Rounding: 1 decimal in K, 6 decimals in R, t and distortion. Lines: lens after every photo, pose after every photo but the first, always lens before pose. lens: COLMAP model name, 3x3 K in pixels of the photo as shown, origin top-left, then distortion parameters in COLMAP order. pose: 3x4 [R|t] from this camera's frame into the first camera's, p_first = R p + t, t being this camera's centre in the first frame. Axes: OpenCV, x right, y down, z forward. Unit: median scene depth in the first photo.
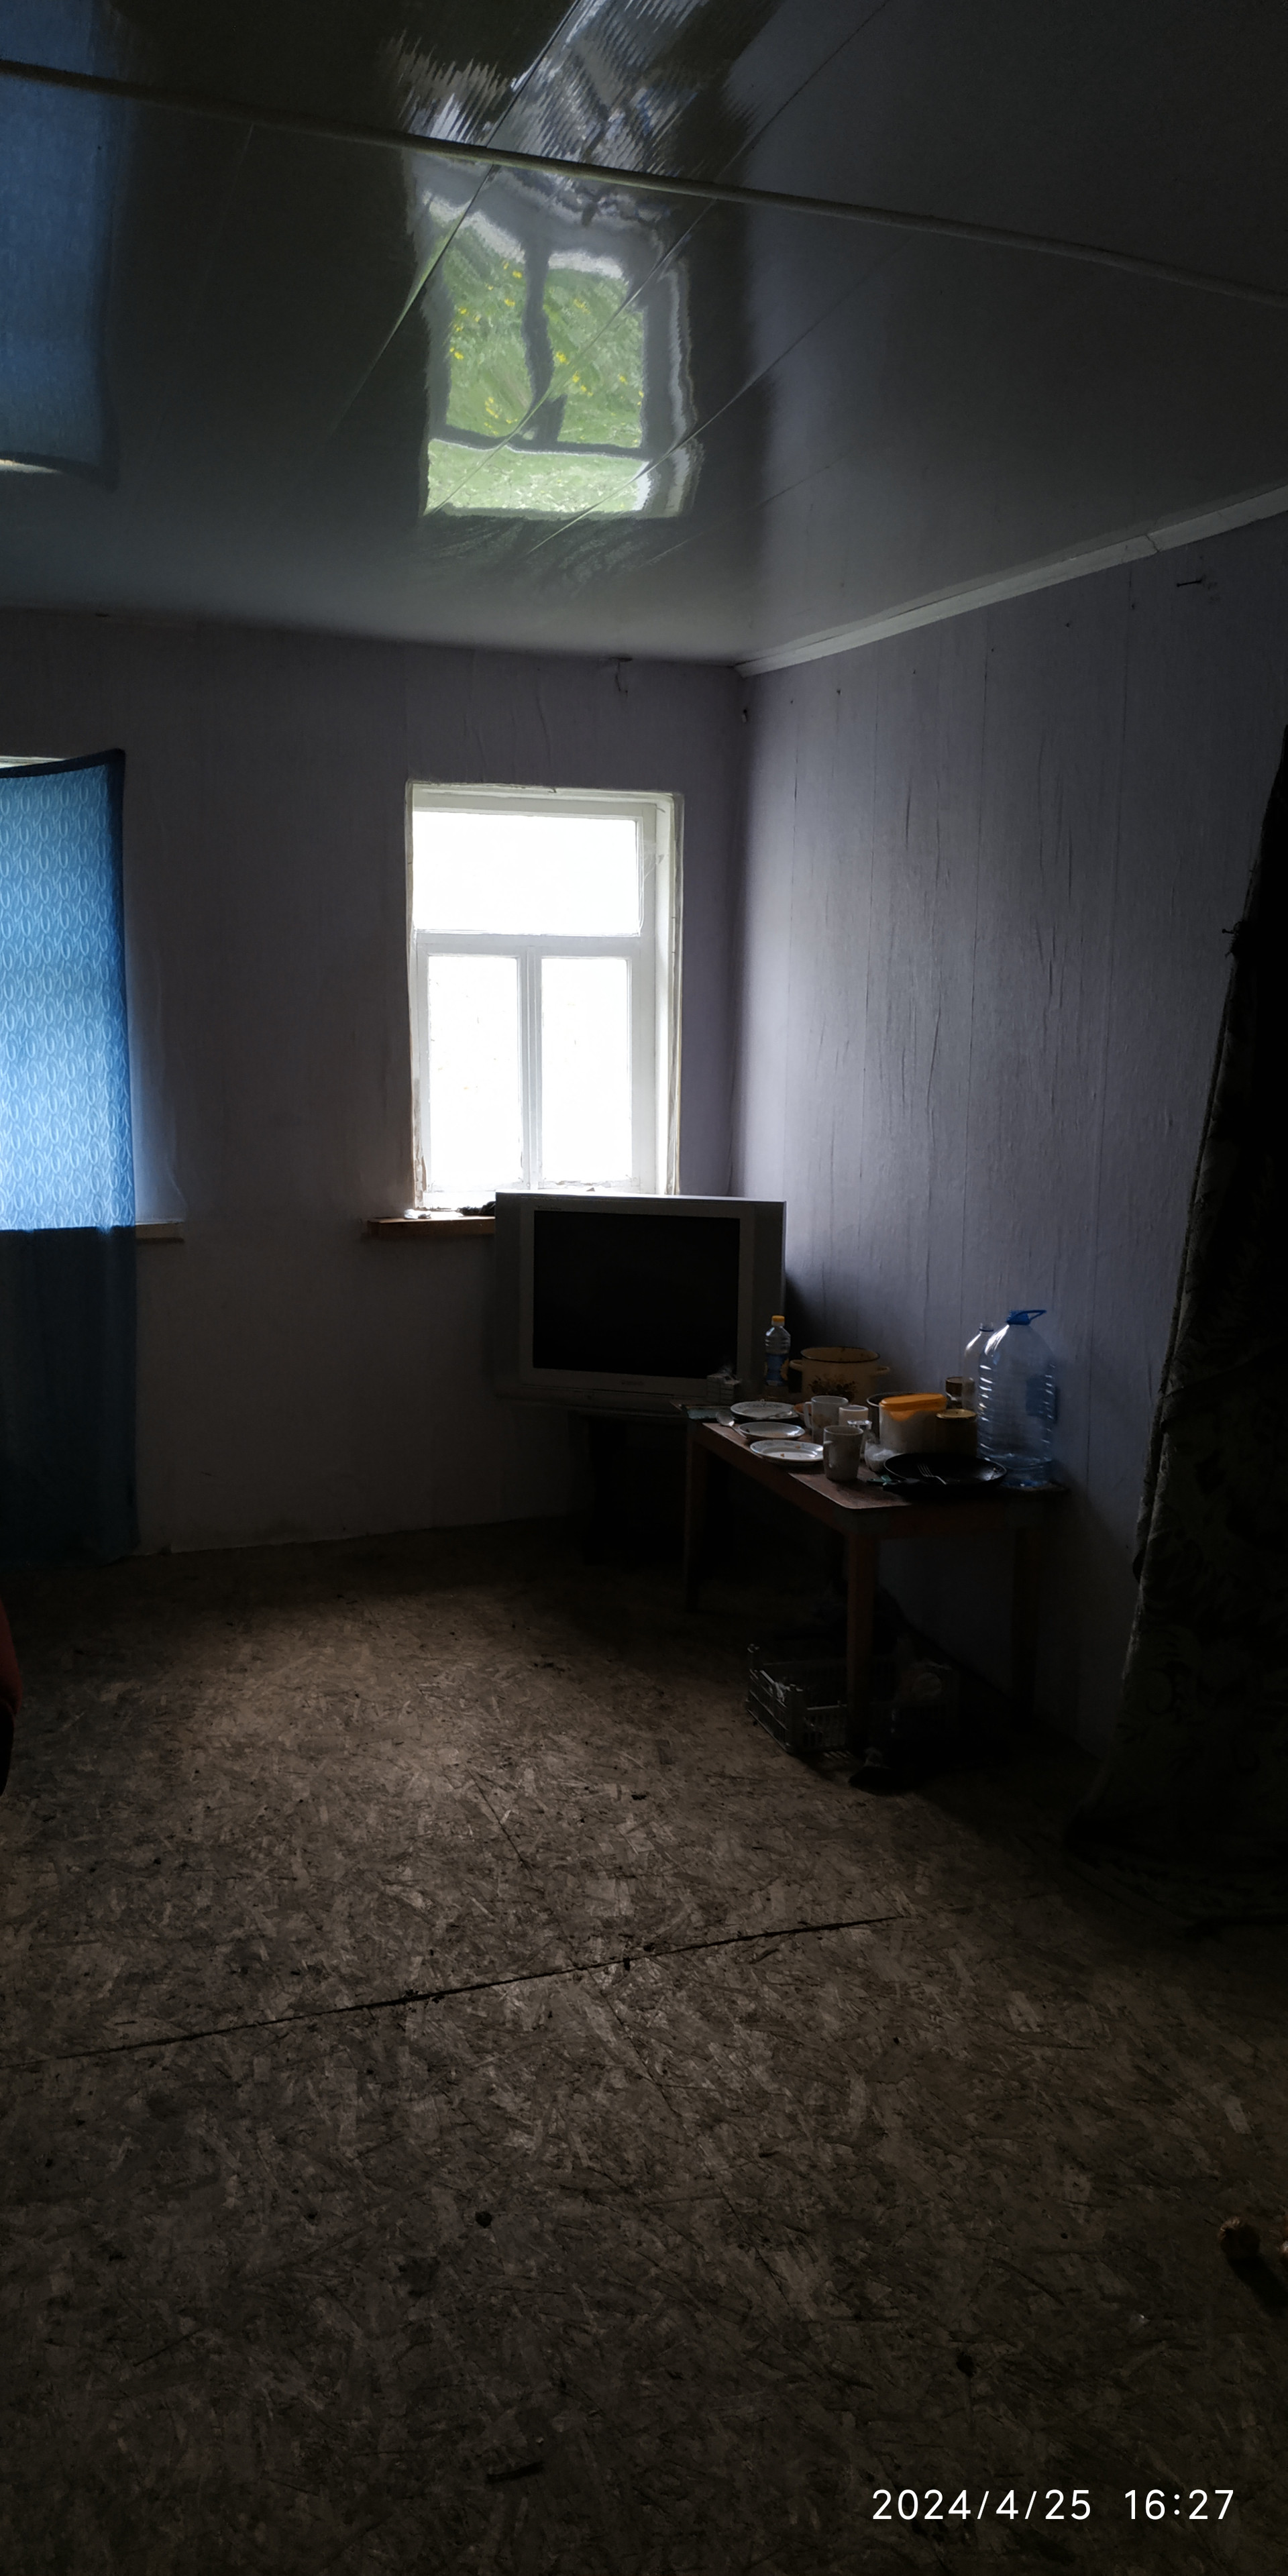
lens RADIAL K [[1844.1, 0, 656.5], [0, 1844.1, 1313.6], [0, 0, 1]] dist [0.037029, -0.071662]
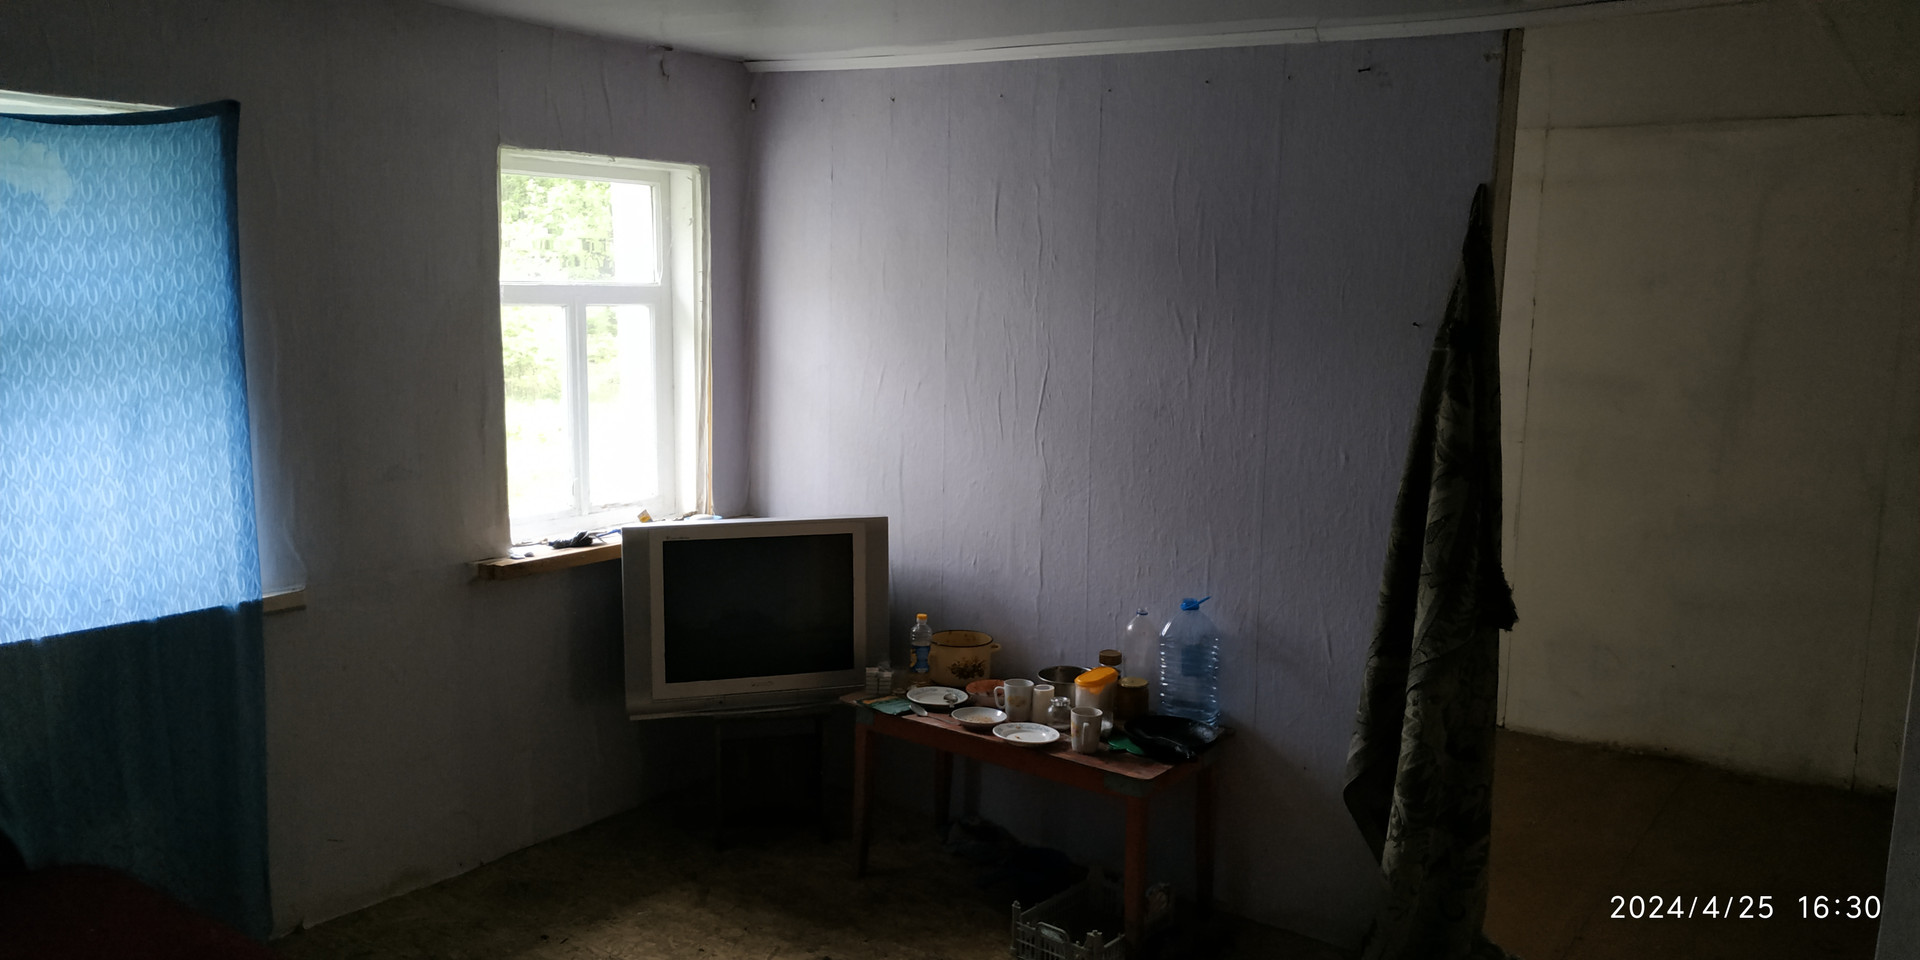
lens RADIAL K [[1374.5, 0, 958.7], [0, 1374.5, 484.6], [0, 0, 1]] dist [0.037029, -0.071662]
pose [[0.836003, -0.074521, 0.543641, -0.454445], [0.083980, 0.996440, 0.007445, -0.101526], [-0.542260, 0.039431, 0.839285, 0.263707]]
